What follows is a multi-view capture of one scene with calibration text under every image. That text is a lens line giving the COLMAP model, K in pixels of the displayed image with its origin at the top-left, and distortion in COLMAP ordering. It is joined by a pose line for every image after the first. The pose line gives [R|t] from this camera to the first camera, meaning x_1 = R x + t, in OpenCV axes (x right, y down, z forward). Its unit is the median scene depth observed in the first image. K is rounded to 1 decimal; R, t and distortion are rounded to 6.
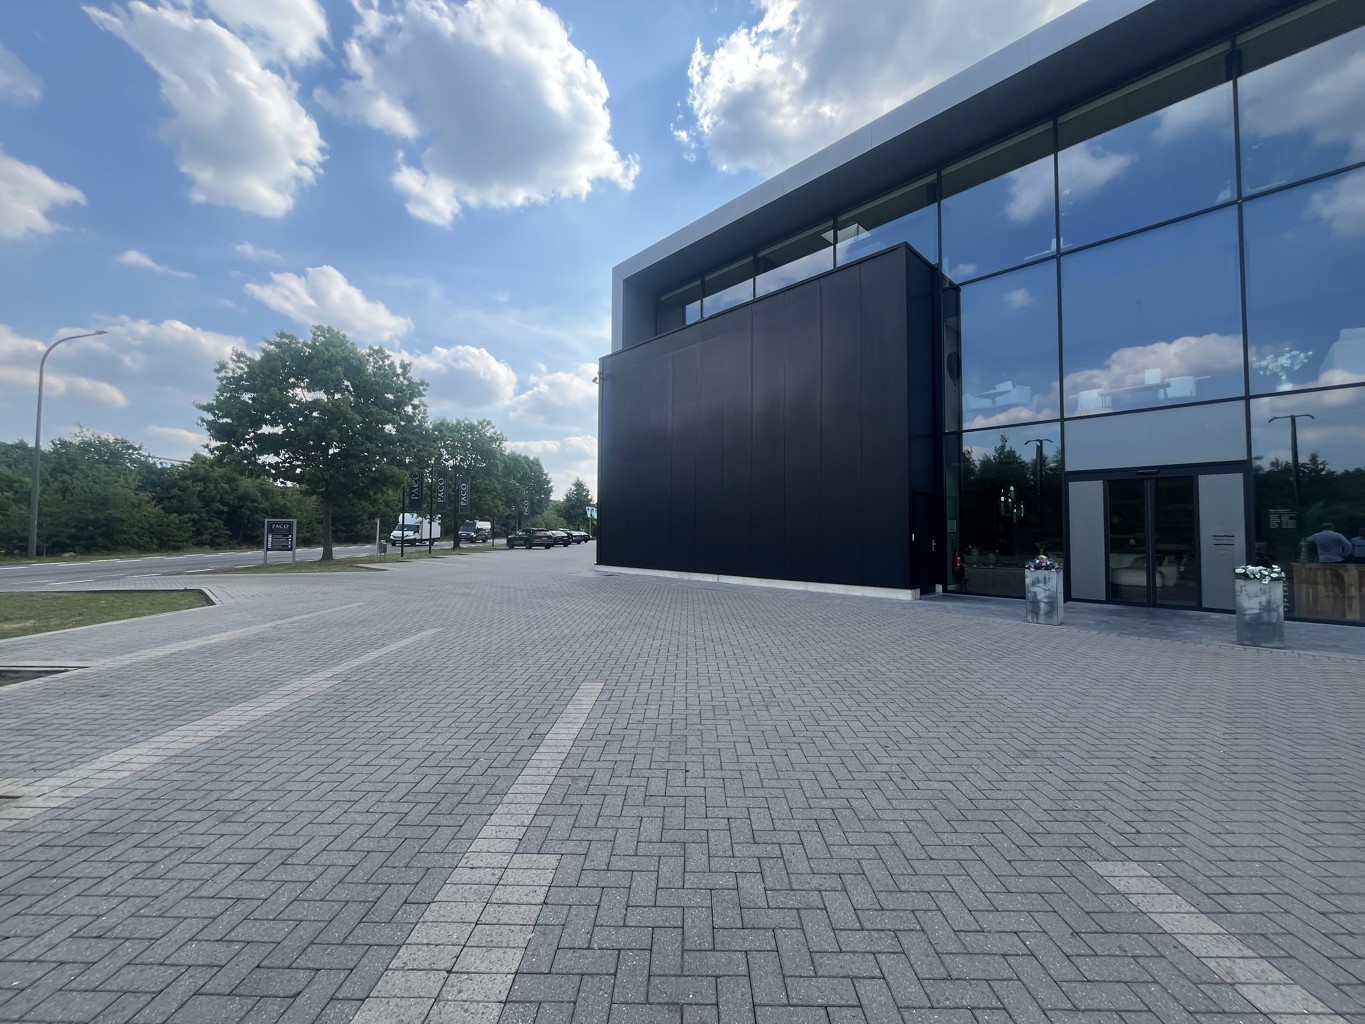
lens RADIAL K [[557.9, 0, 682.5], [0, 557.9, 512.0], [0, 0, 1]] dist [-0.000947, 0.000020]
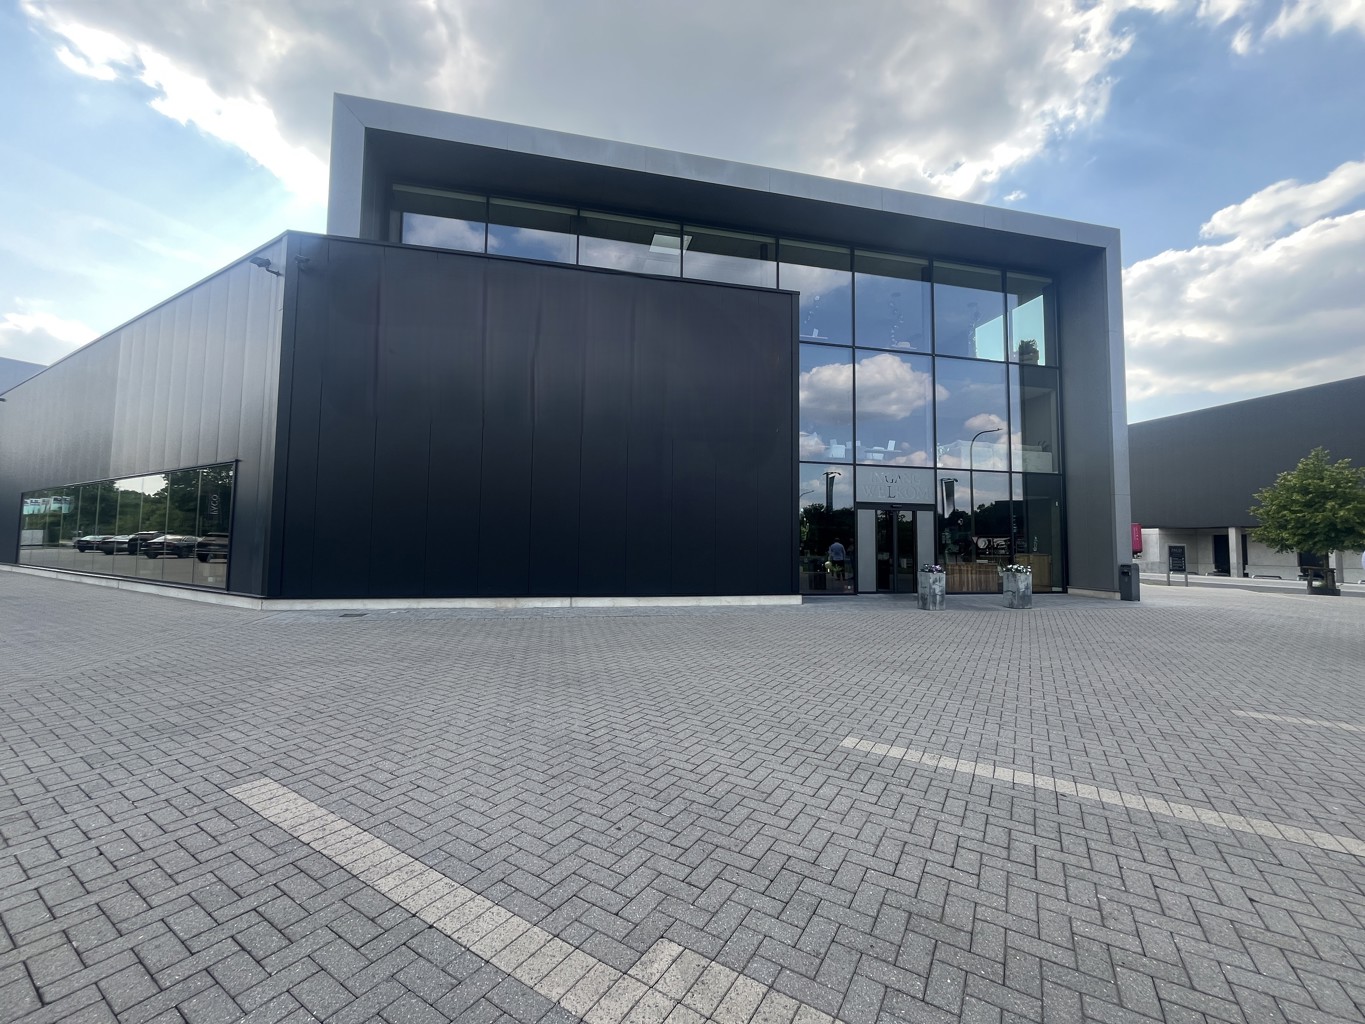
lens RADIAL K [[544.2, 0, 682.5], [0, 544.2, 512.0], [0, 0, 1]] dist [-0.000255, -0.000062]
pose [[0.521923, 0.063486, 0.850627, -0.501003], [-0.039905, 0.997952, -0.049996, 0.027307], [-0.852059, -0.007850, 0.523387, 0.479011]]
